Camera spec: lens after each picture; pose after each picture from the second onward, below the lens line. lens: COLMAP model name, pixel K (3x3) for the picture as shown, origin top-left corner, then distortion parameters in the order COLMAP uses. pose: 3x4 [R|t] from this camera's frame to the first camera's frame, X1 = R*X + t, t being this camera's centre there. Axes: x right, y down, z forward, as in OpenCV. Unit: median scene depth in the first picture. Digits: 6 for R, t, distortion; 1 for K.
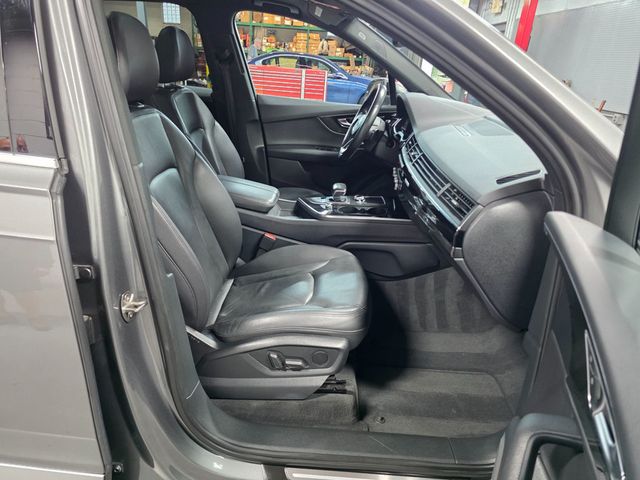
lens RADIAL K [[436.4, 0, 313.6], [0, 436.4, 233.6], [0, 0, 1]] dist [0.048014, -0.048151]
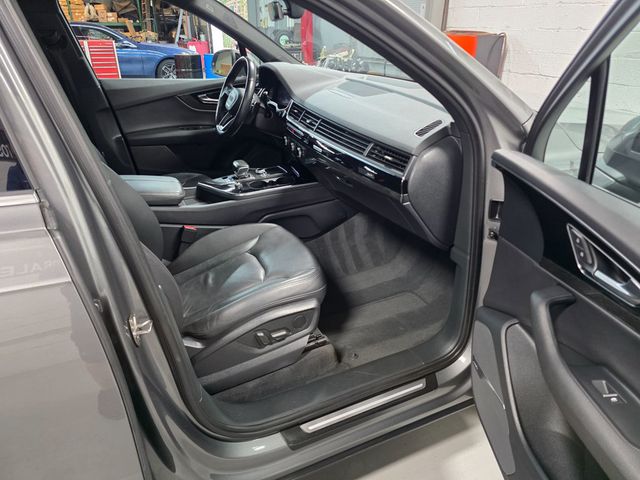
lens RADIAL K [[436.4, 0, 322.3], [0, 436.4, 229.6], [0, 0, 1]] dist [0.048014, -0.048151]
pose [[0.887706, -0.246408, 0.388922, -0.235567], [0.219222, 0.969041, 0.113582, -0.038677], [-0.404869, -0.015567, 0.914242, -0.009313]]
